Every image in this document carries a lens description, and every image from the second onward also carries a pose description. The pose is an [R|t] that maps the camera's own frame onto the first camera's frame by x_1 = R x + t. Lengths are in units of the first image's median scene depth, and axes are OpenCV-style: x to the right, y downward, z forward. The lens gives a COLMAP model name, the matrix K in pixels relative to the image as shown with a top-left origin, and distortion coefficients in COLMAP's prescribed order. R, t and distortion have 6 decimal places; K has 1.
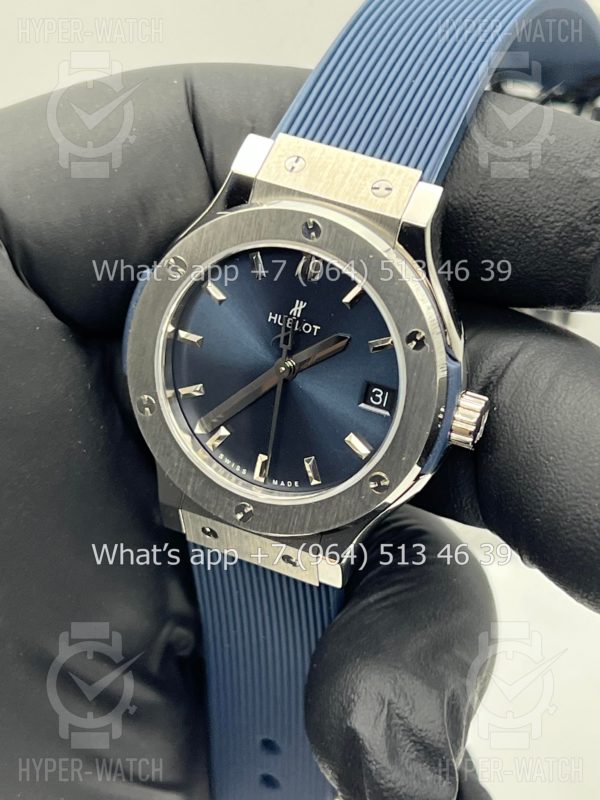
lens RADIAL K [[1993.1, 0, 301.5], [0, 1993.1, 407.6], [0, 0, 1]] dist [0.135674, 0.000000]
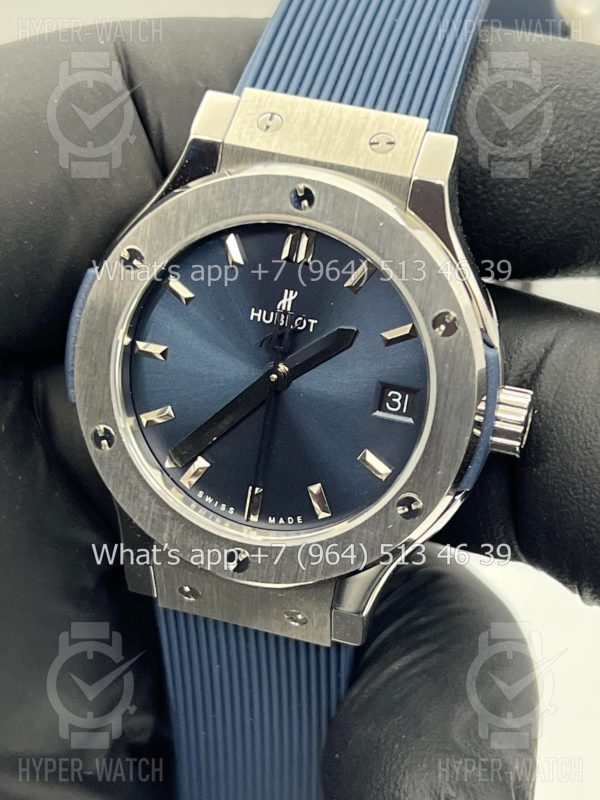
lens RADIAL K [[1993.1, 0, 298.2], [0, 1993.1, 405.1], [0, 0, 1]] dist [0.135674, 0.000000]
pose [[0.991378, -0.076929, 0.106073, -0.085667], [0.082277, 0.995501, -0.046989, 0.030441], [-0.101981, 0.055312, 0.993247, 0.203329]]
